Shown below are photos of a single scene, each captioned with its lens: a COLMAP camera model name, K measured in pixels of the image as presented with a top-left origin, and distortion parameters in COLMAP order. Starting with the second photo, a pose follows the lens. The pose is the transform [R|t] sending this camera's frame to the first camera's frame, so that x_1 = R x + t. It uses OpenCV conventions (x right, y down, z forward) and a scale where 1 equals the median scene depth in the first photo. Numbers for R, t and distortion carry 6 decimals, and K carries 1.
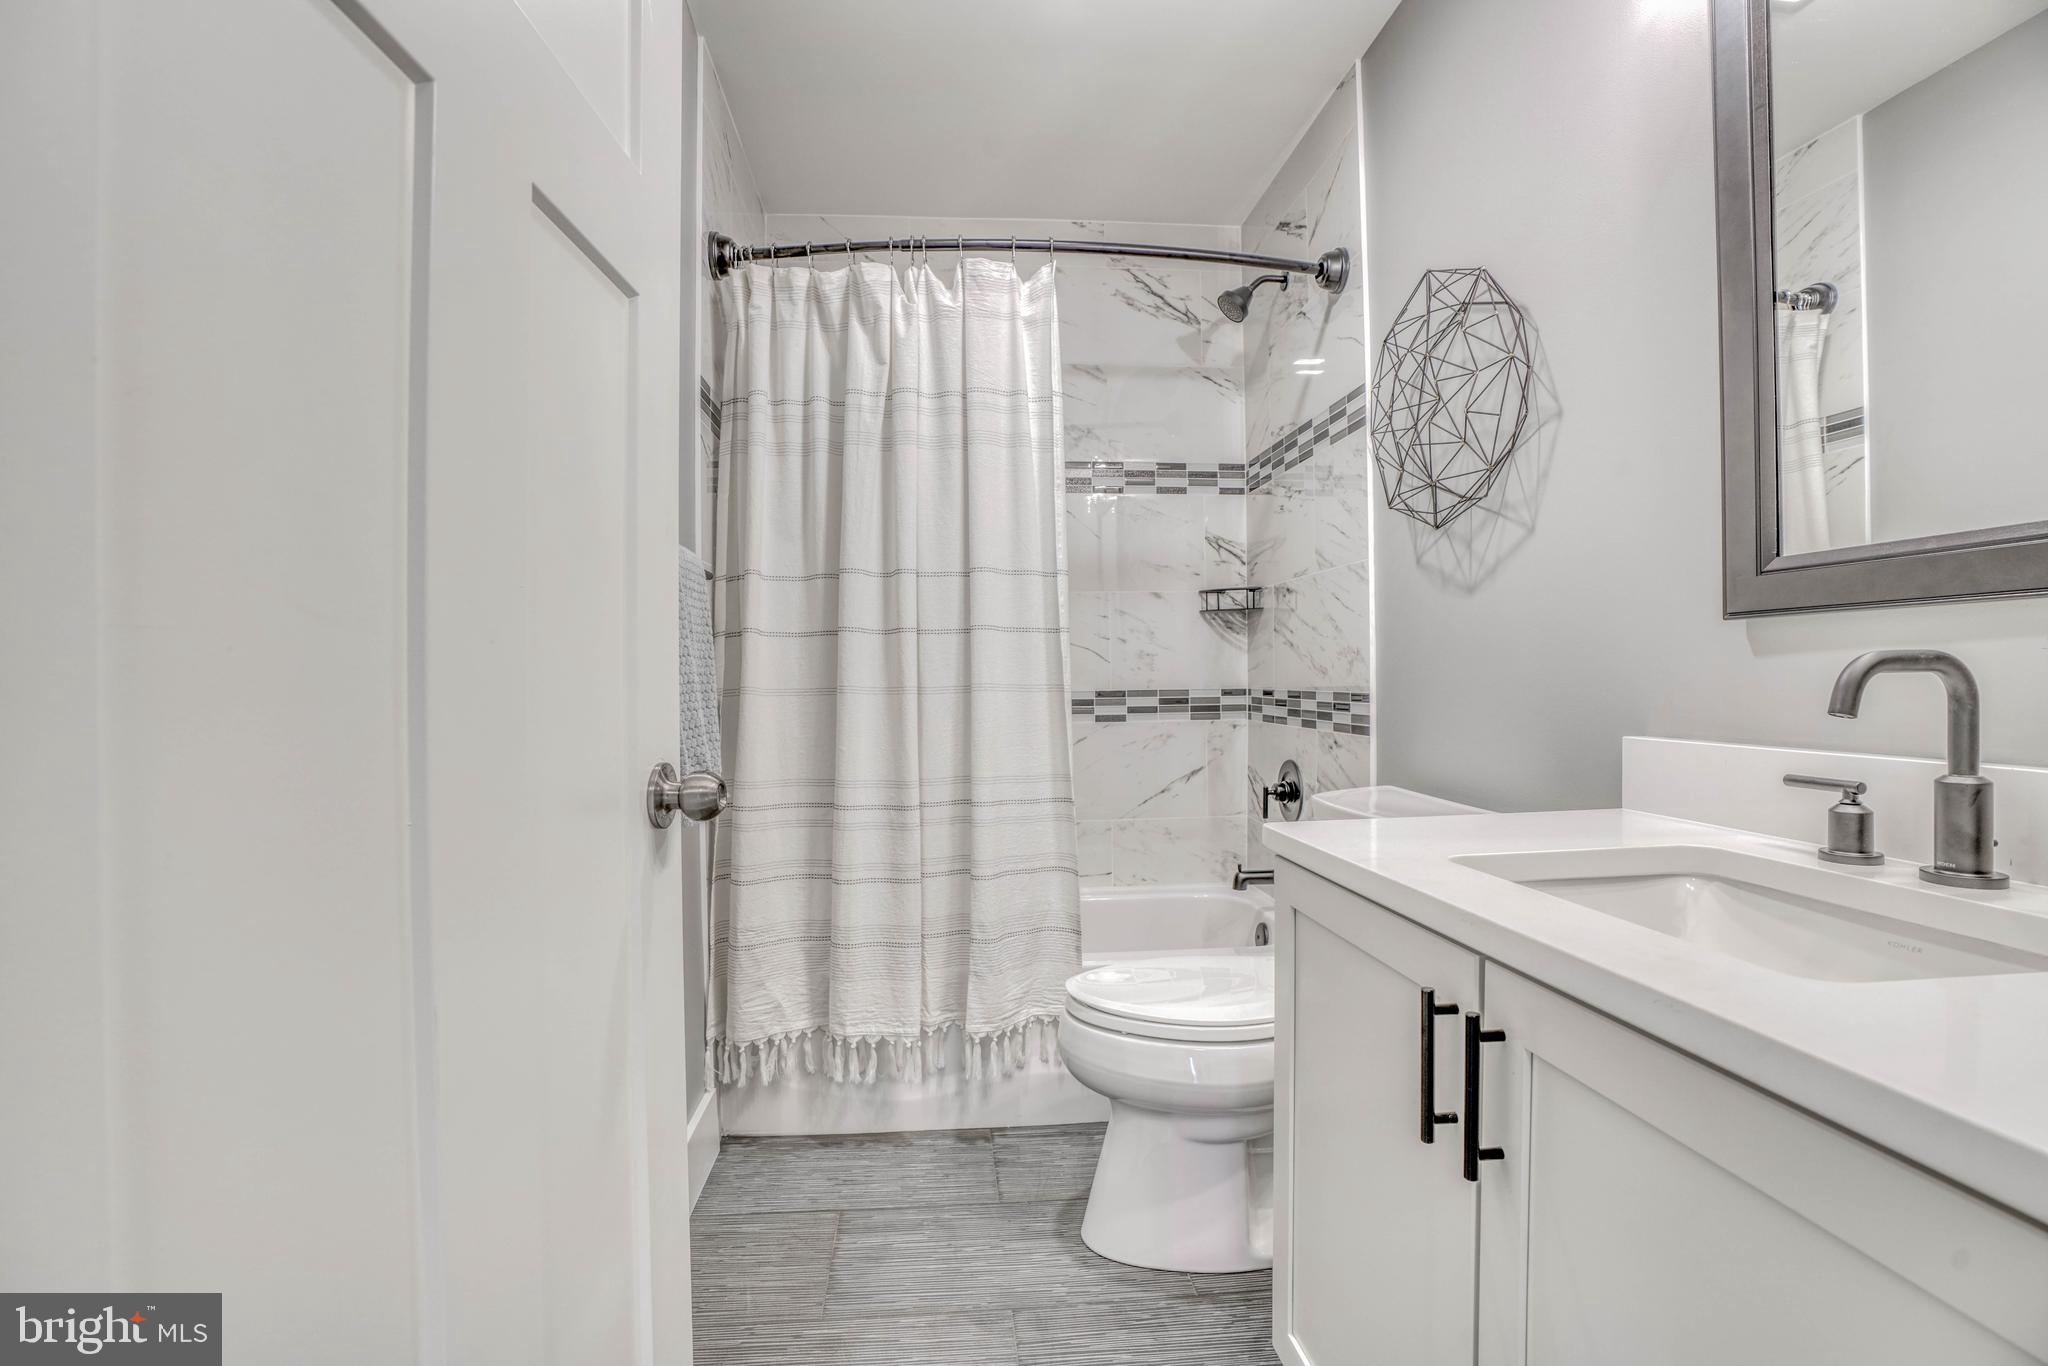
lens RADIAL K [[941.0, 0, 1008.6], [0, 941.0, 675.9], [0, 0, 1]] dist [-0.032608, -0.000213]
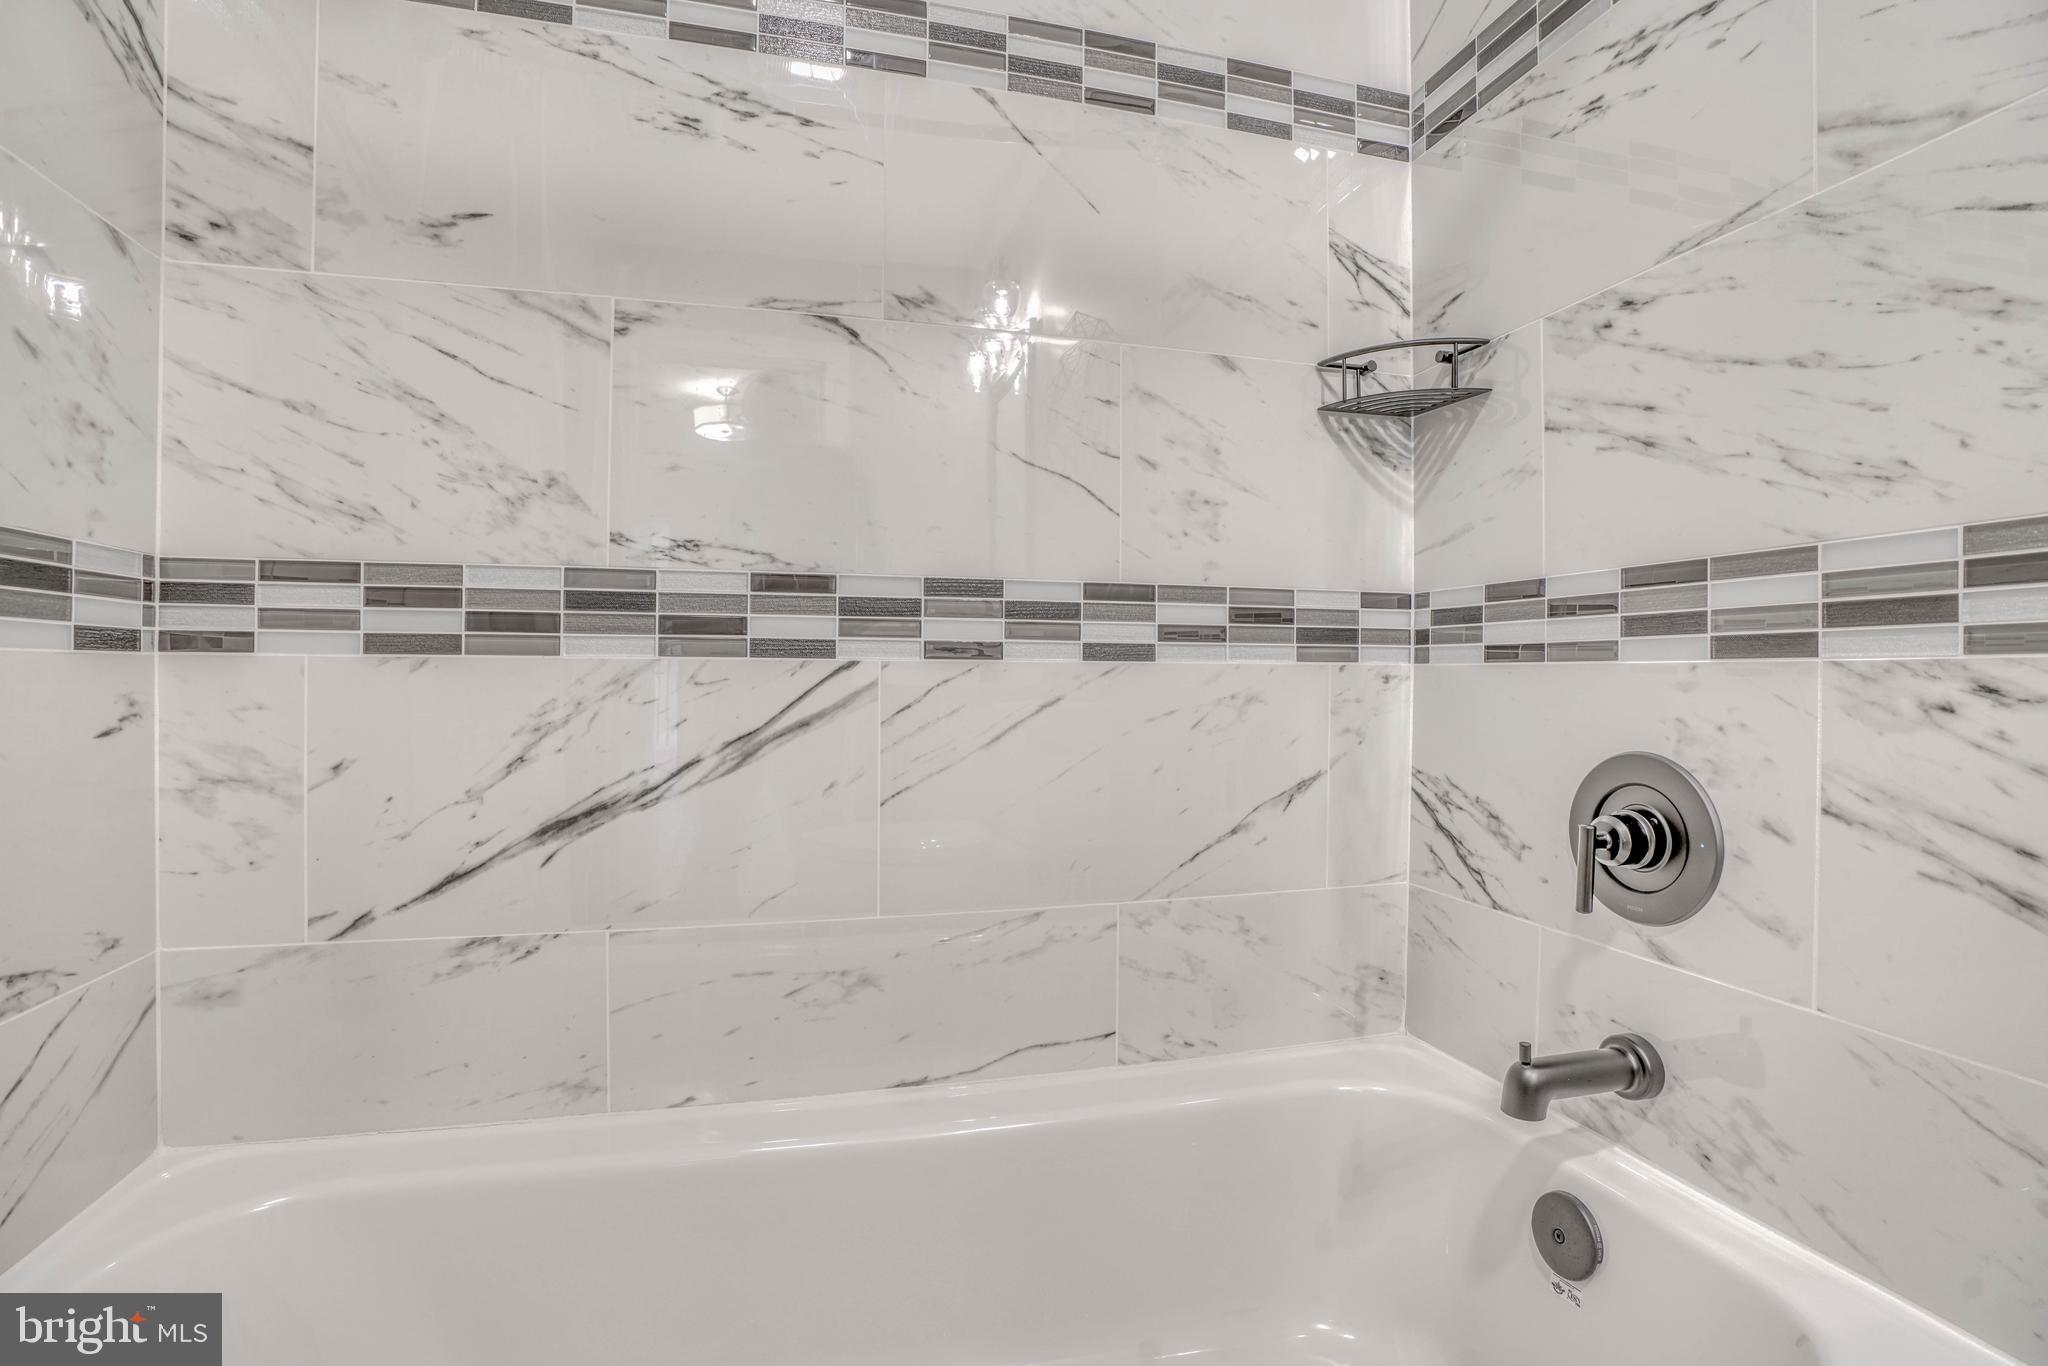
lens RADIAL K [[941.0, 0, 1029.5], [0, 941.0, 666.2], [0, 0, 1]] dist [-0.032608, -0.000213]
pose [[0.981472, 0.018163, 0.190741, -0.006295], [-0.014273, 0.999661, -0.021753, 0.060297], [-0.191072, 0.018627, 0.981399, 0.607706]]
